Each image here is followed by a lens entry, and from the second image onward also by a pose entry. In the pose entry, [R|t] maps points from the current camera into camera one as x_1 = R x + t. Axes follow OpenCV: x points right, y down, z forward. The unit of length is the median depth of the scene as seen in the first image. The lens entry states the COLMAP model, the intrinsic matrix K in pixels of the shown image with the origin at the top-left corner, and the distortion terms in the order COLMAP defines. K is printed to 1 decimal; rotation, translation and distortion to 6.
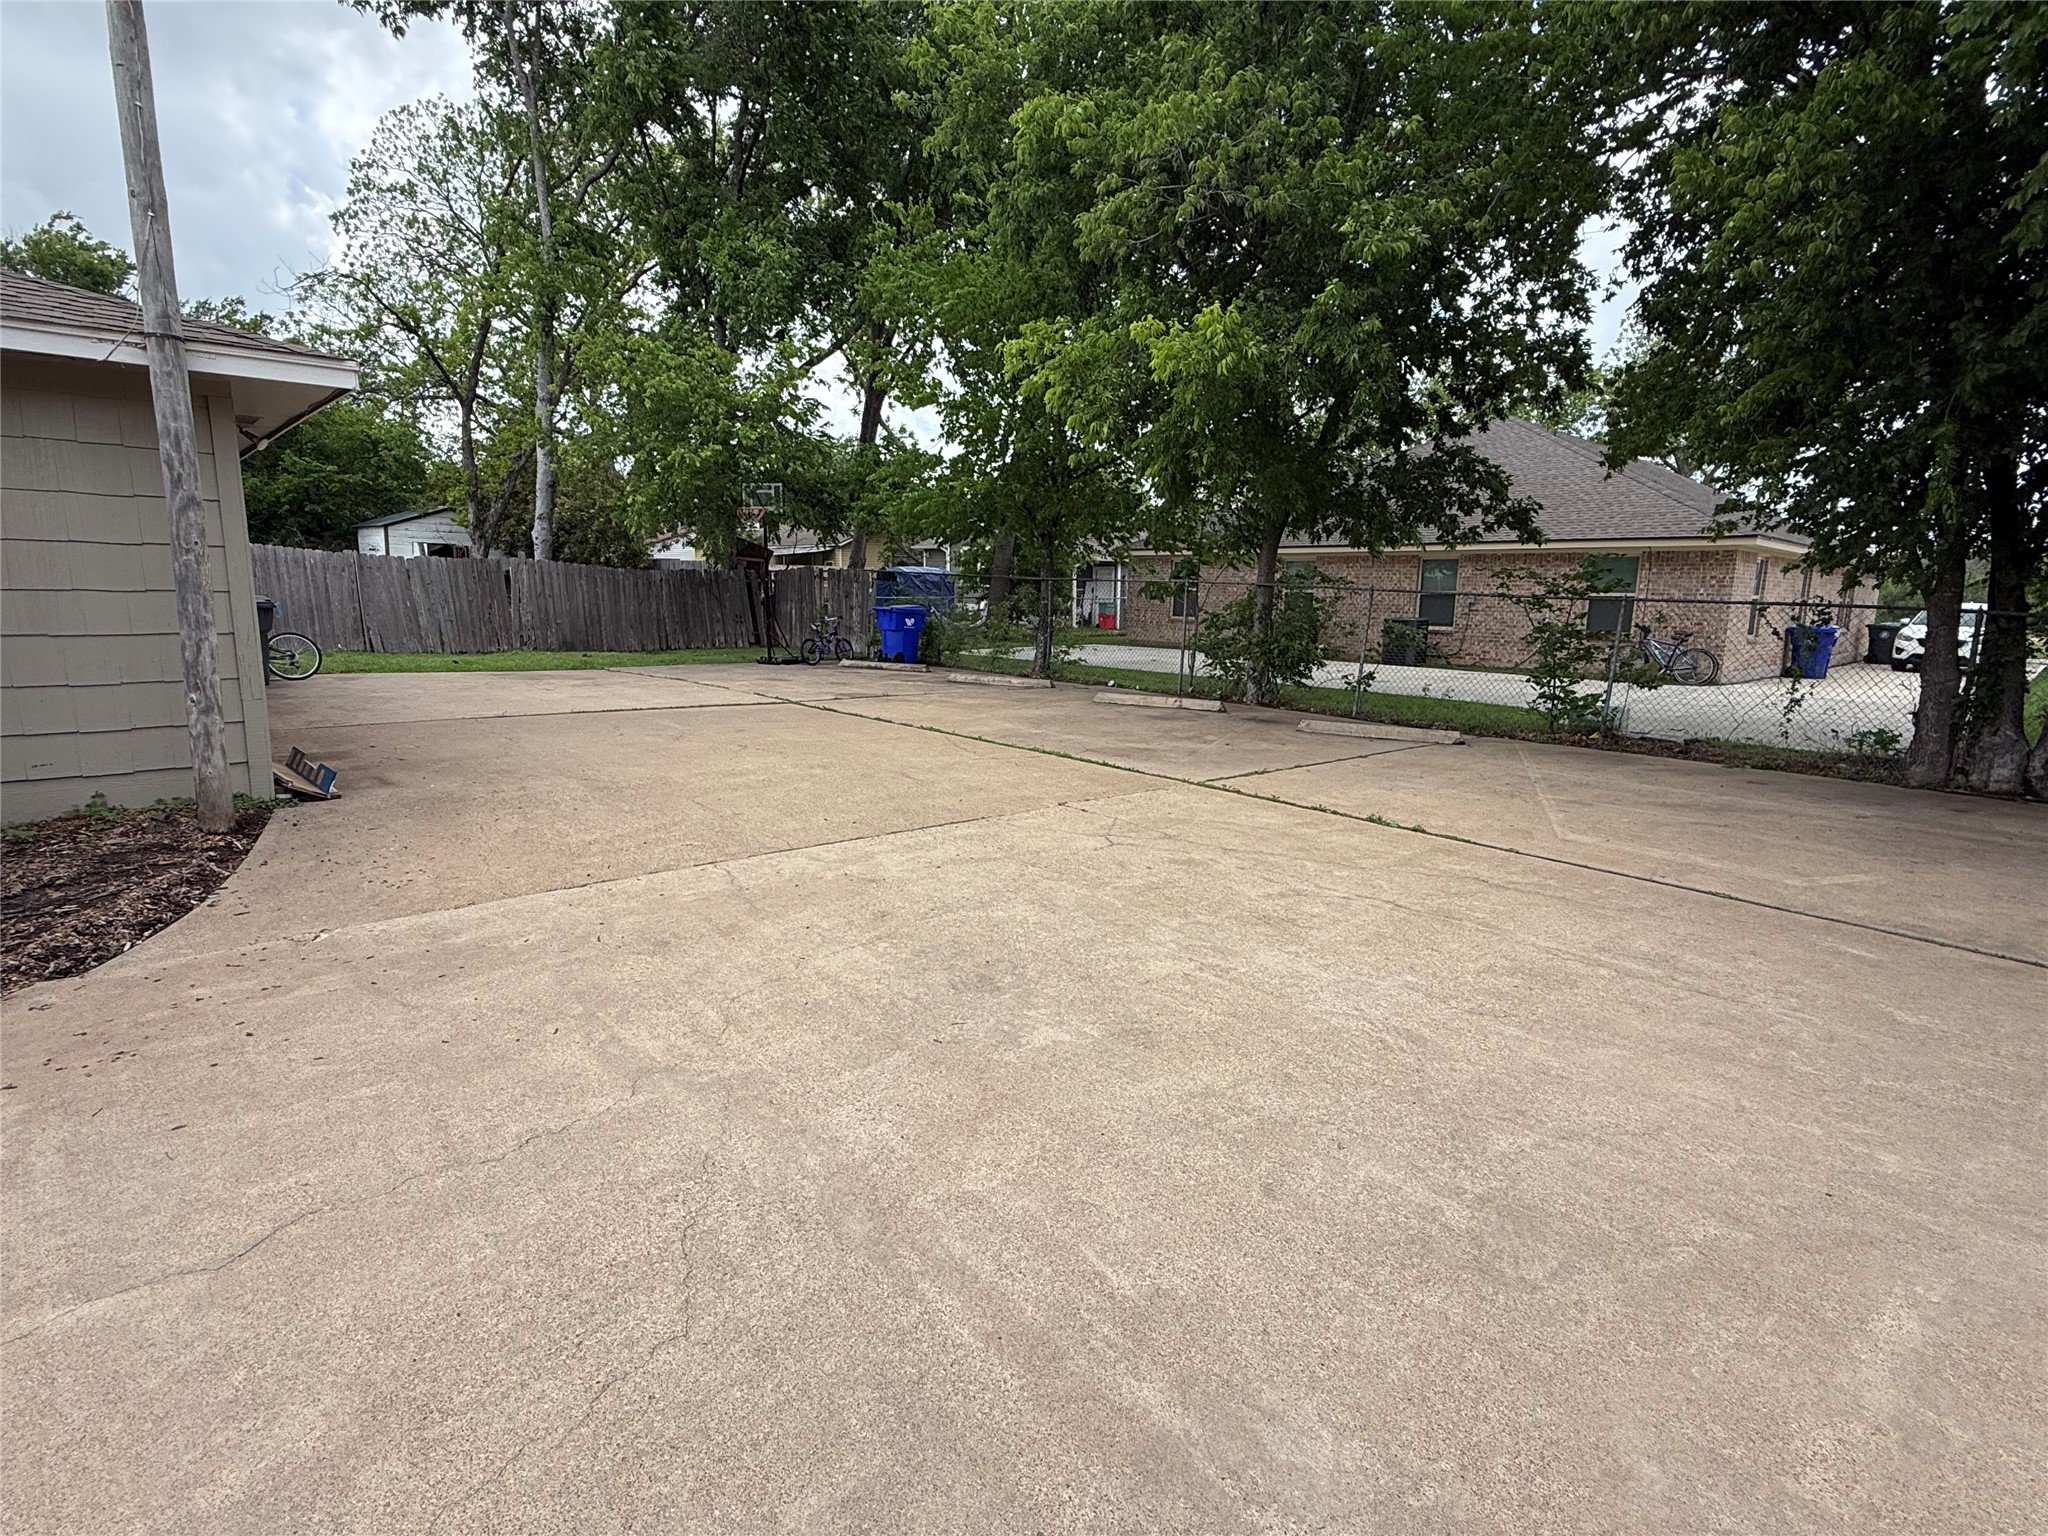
lens RADIAL K [[1006.6, 0, 1024.0], [0, 1006.6, 768.0], [0, 0, 1]] dist [0.000214, 0.000111]
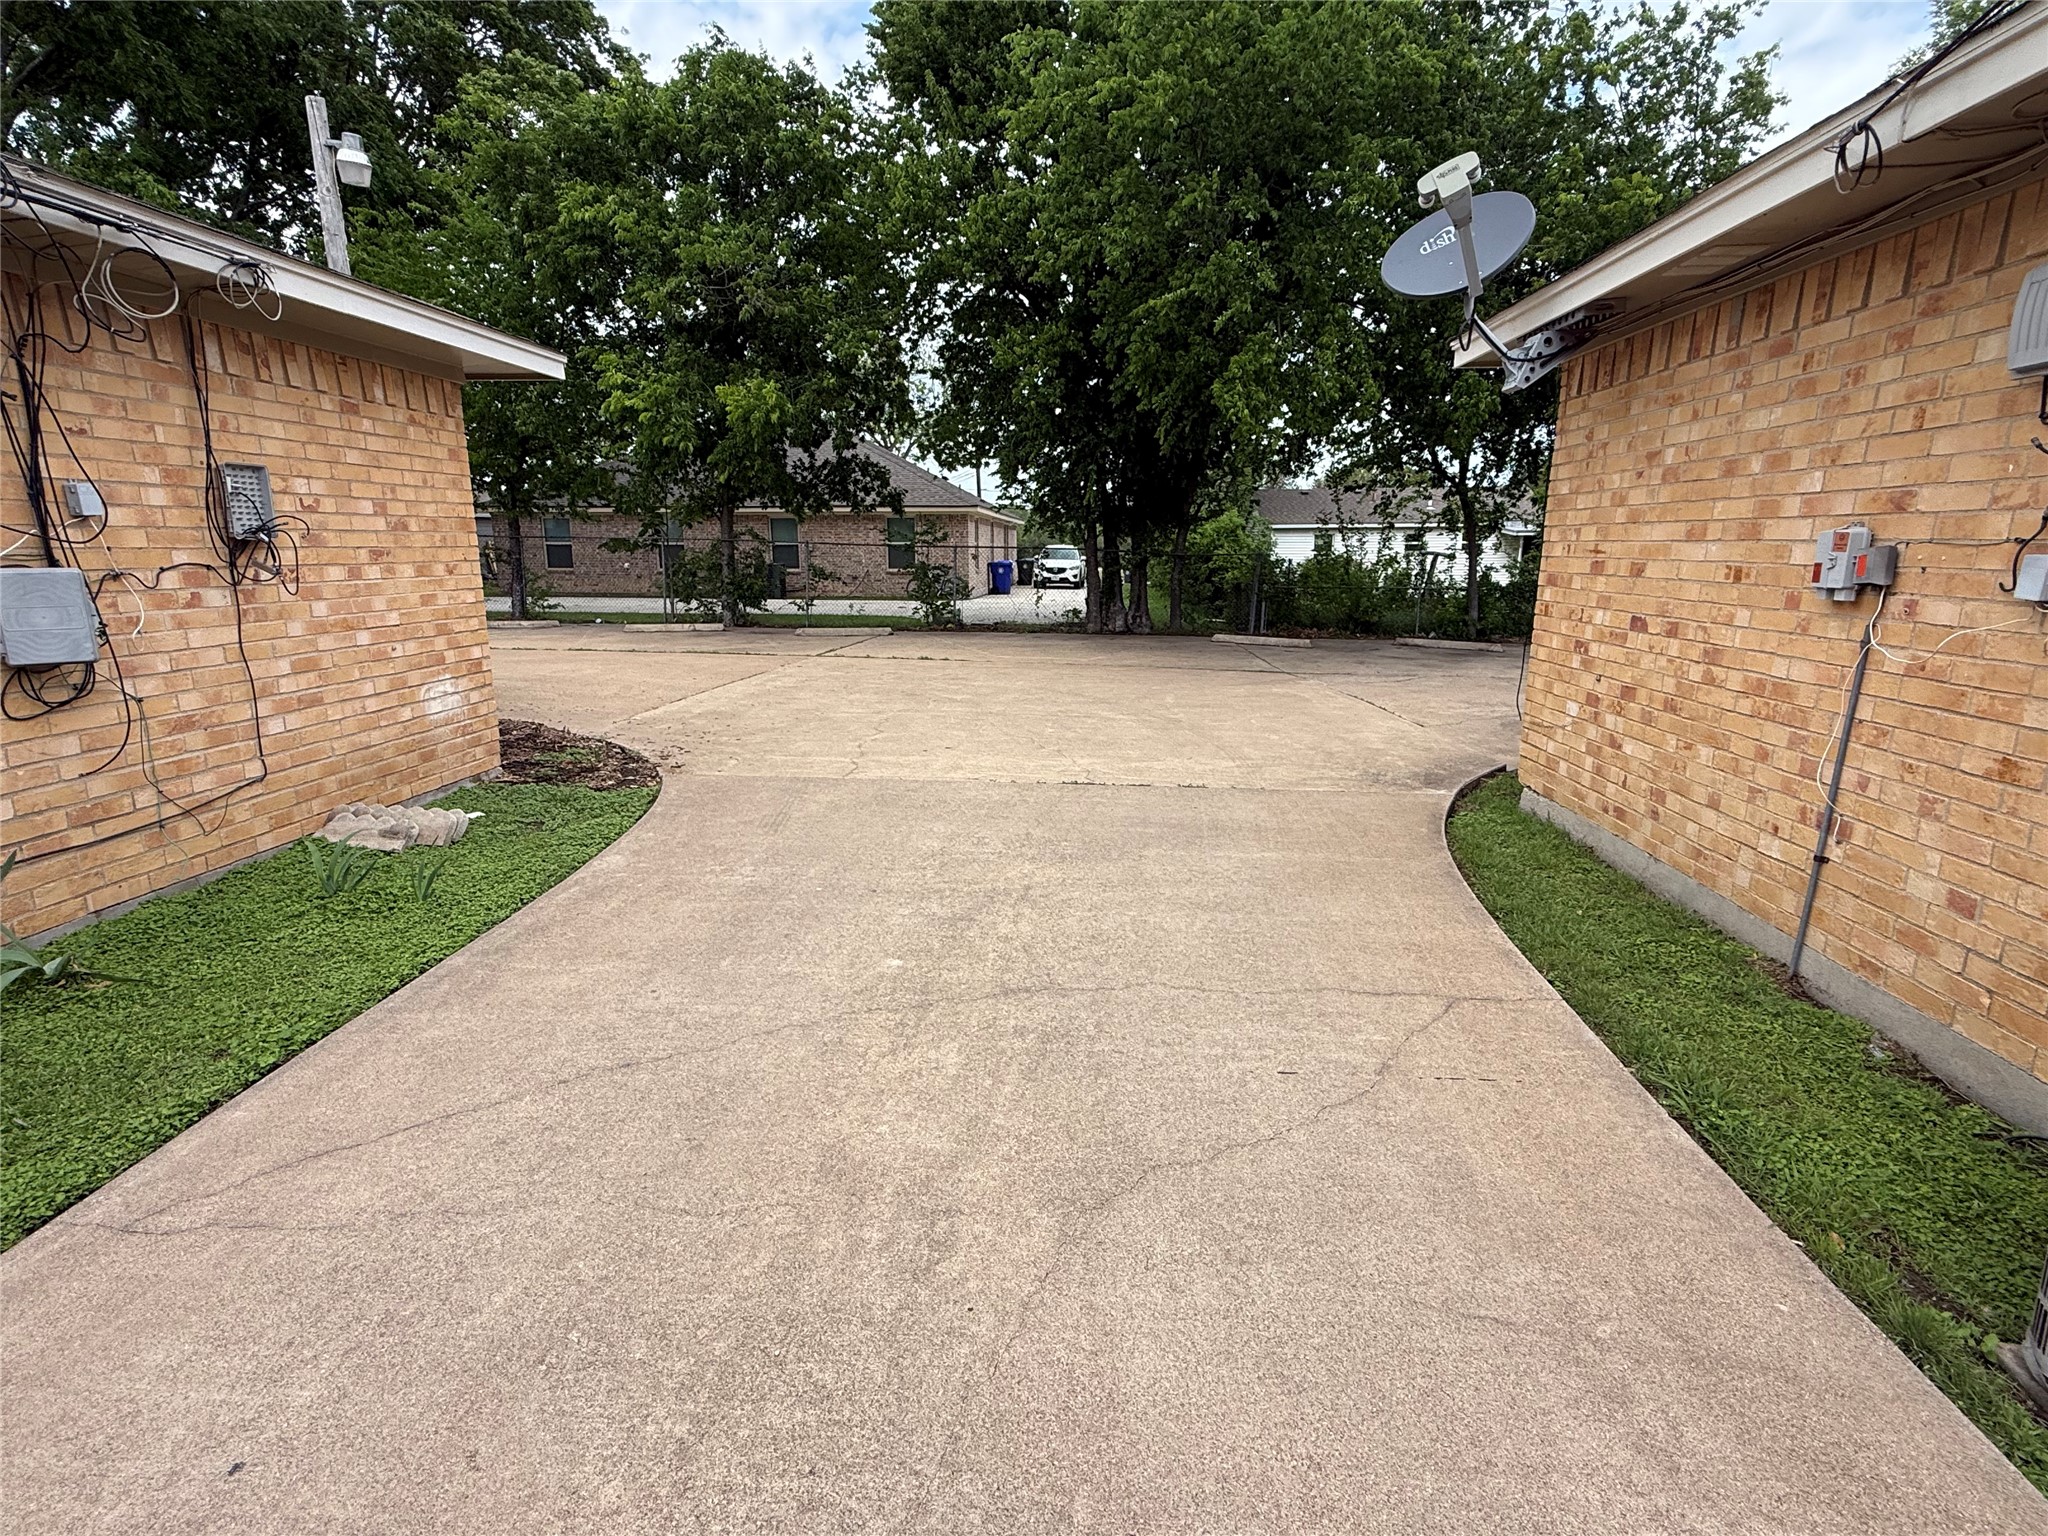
lens RADIAL K [[1006.6, 0, 1024.0], [0, 1006.6, 768.0], [0, 0, 1]] dist [0.000214, 0.000111]
pose [[0.768116, -0.155553, 0.621129, -0.454639], [0.125215, 0.987805, 0.092536, 0.066050], [-0.627949, 0.006697, 0.778226, -0.435984]]
